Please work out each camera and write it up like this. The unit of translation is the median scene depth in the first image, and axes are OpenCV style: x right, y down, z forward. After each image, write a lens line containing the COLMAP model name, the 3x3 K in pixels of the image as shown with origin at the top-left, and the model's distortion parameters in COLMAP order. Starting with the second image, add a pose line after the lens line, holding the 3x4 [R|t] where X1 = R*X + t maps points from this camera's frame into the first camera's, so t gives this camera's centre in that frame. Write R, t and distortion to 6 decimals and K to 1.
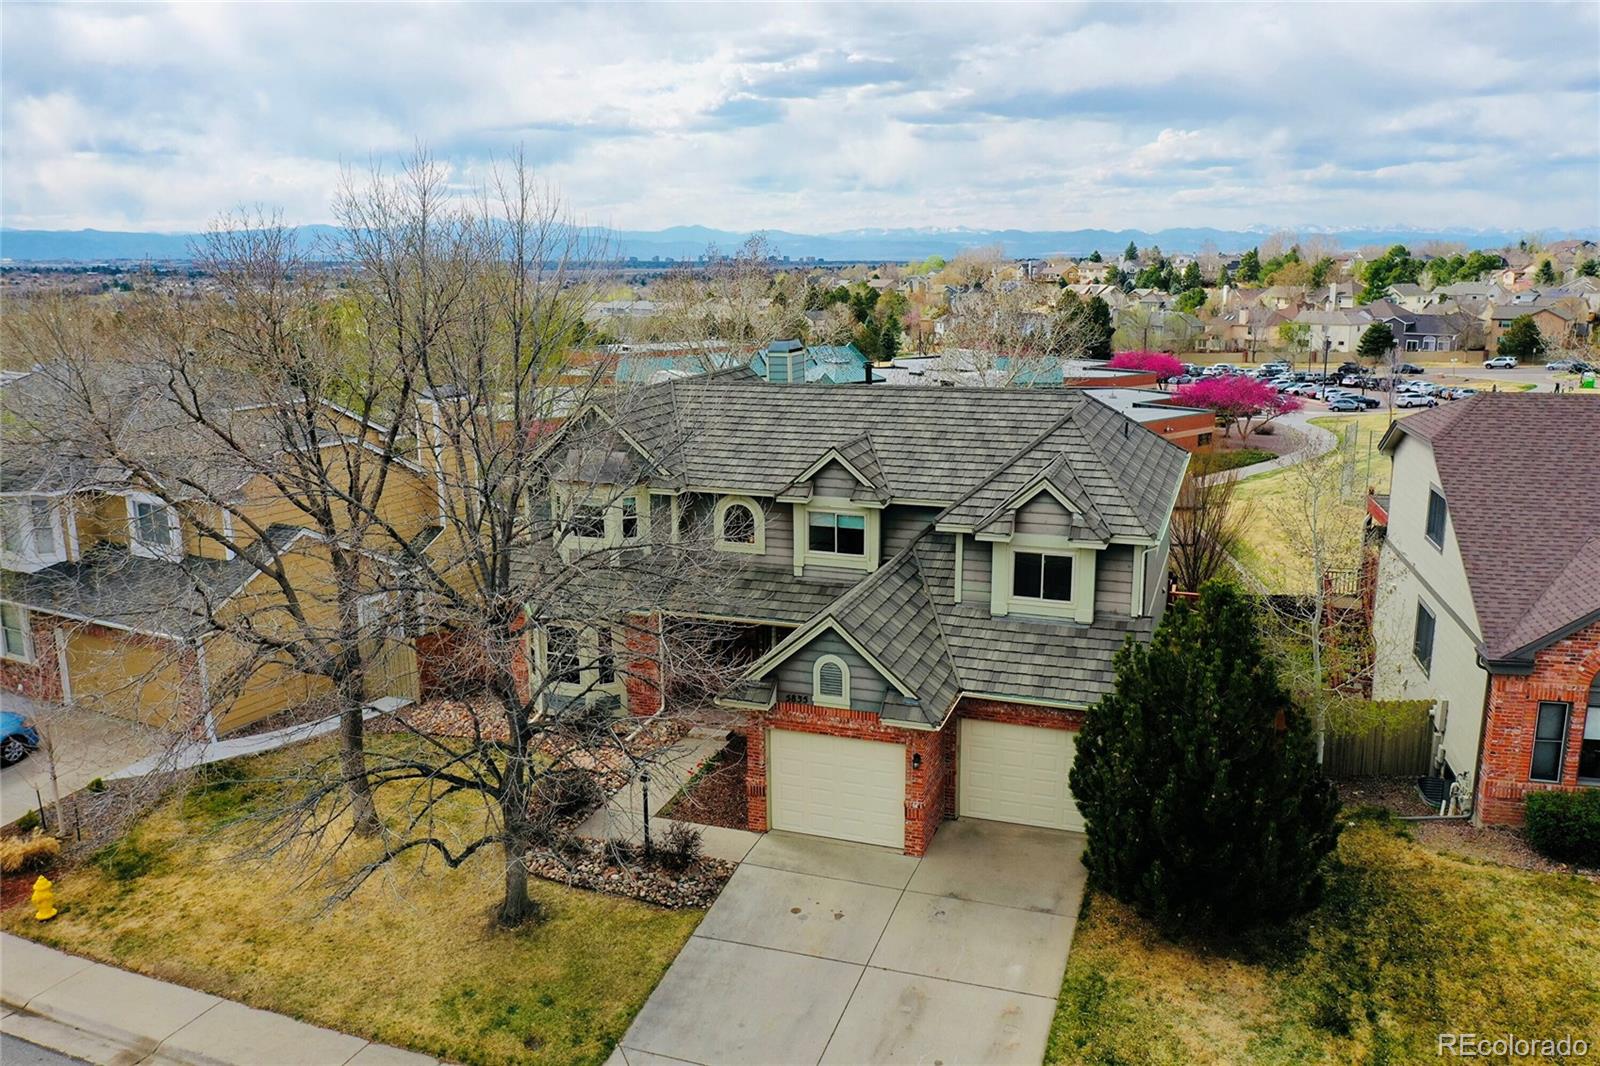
lens RADIAL K [[1244.0, 0, 797.1], [0, 1244.0, 532.2], [0, 0, 1]] dist [-0.028595, 0.001093]
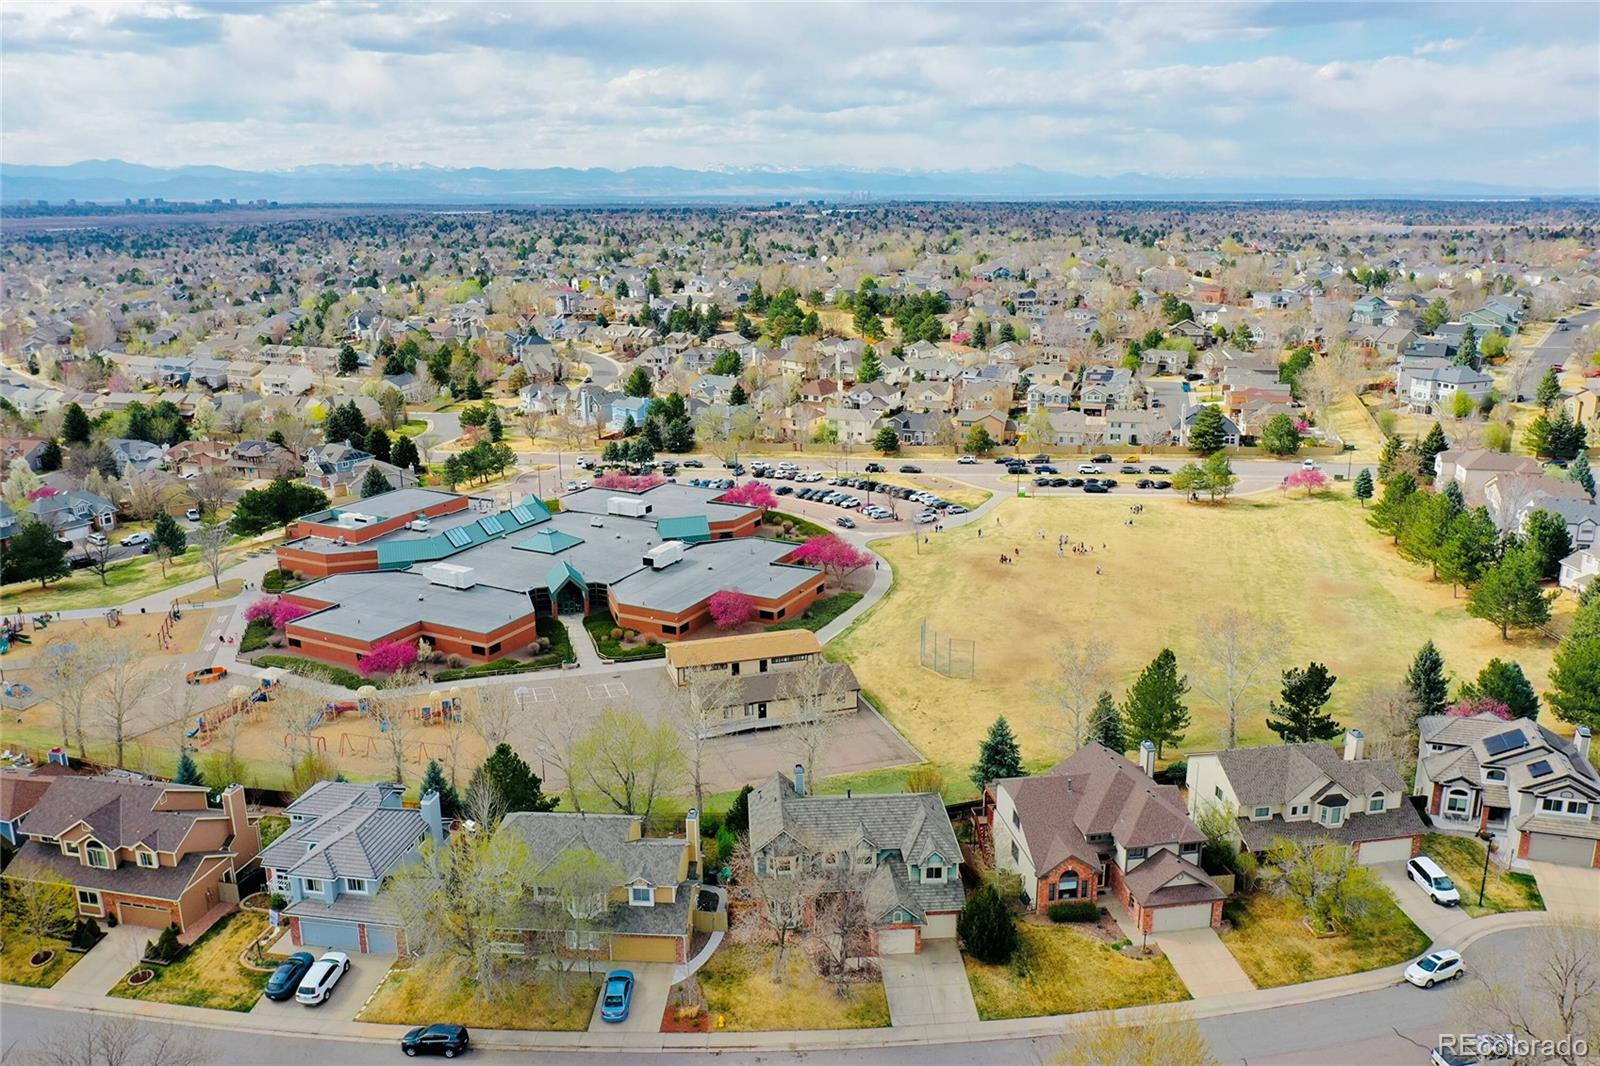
lens RADIAL K [[1244.0, 0, 794.2], [0, 1244.0, 529.2], [0, 0, 1]] dist [-0.028595, 0.001093]
pose [[0.918036, -0.105073, 0.382321, -1.717880], [0.087330, 0.994152, 0.063525, -1.440357], [-0.386760, -0.024931, 0.921843, -2.581328]]
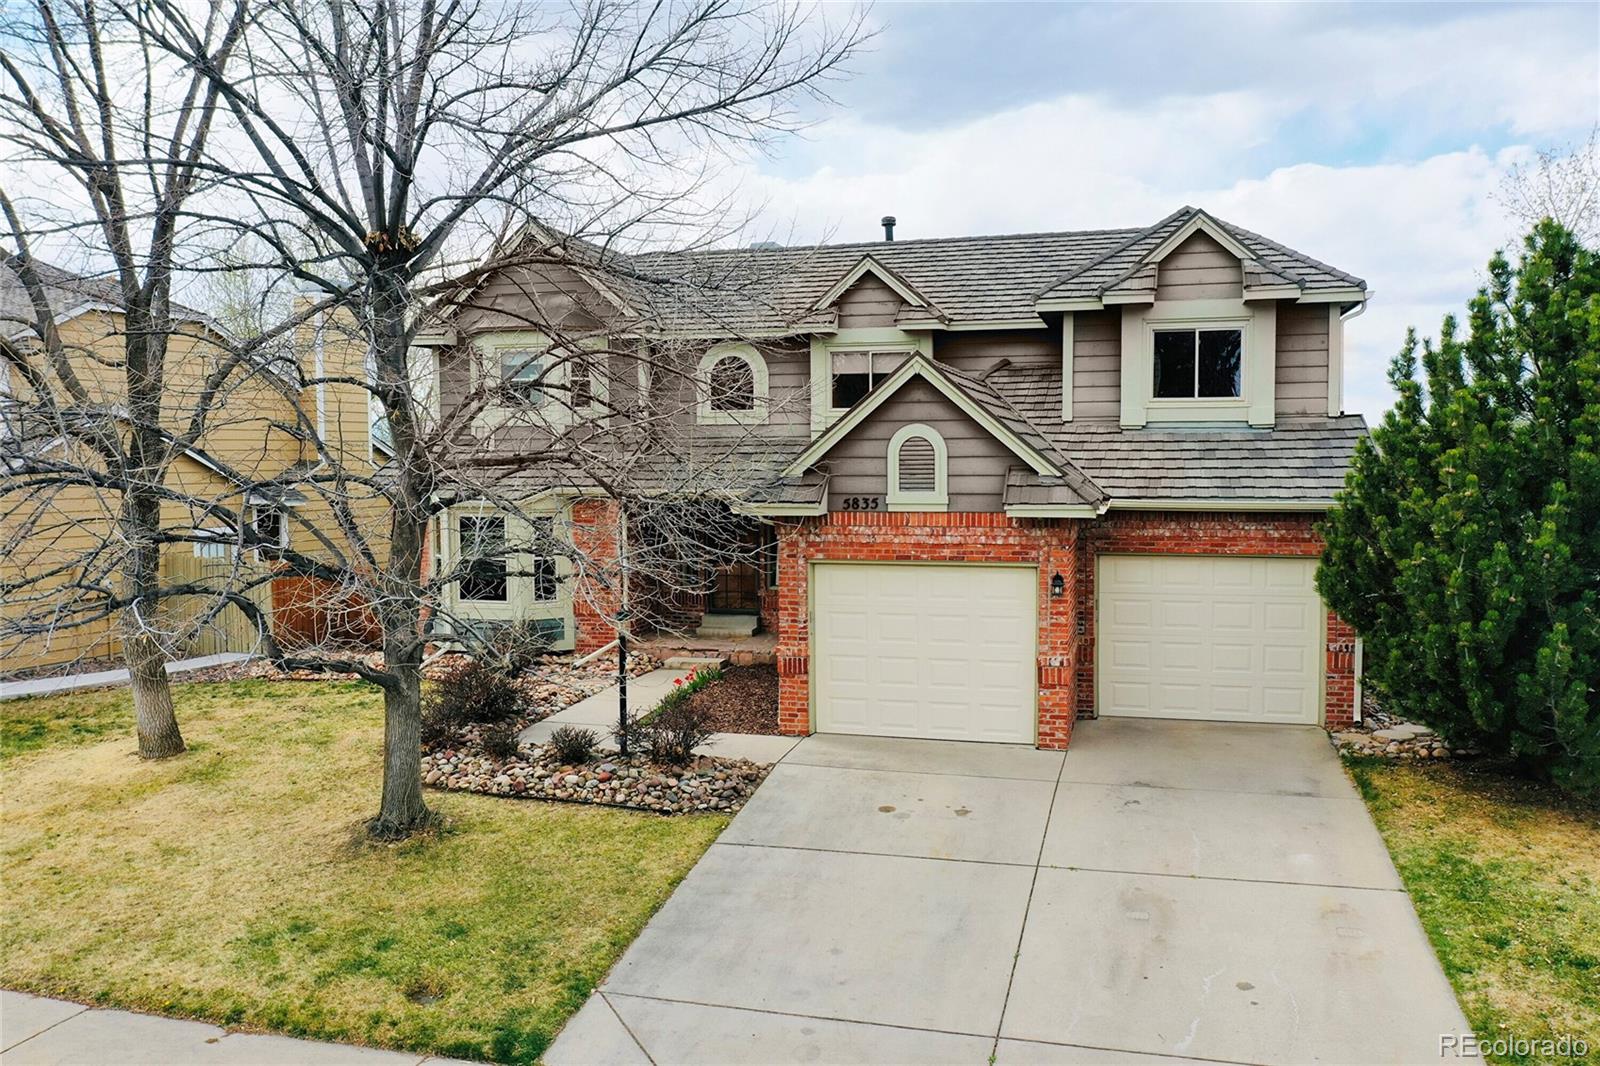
lens RADIAL K [[1244.0, 0, 796.3], [0, 1244.0, 535.6], [0, 0, 1]] dist [-0.028595, 0.001093]
pose [[0.997440, -0.004736, 0.071354, -0.082385], [0.015605, 0.988174, -0.152543, 0.258557], [-0.069787, 0.153266, 0.985718, 0.393297]]
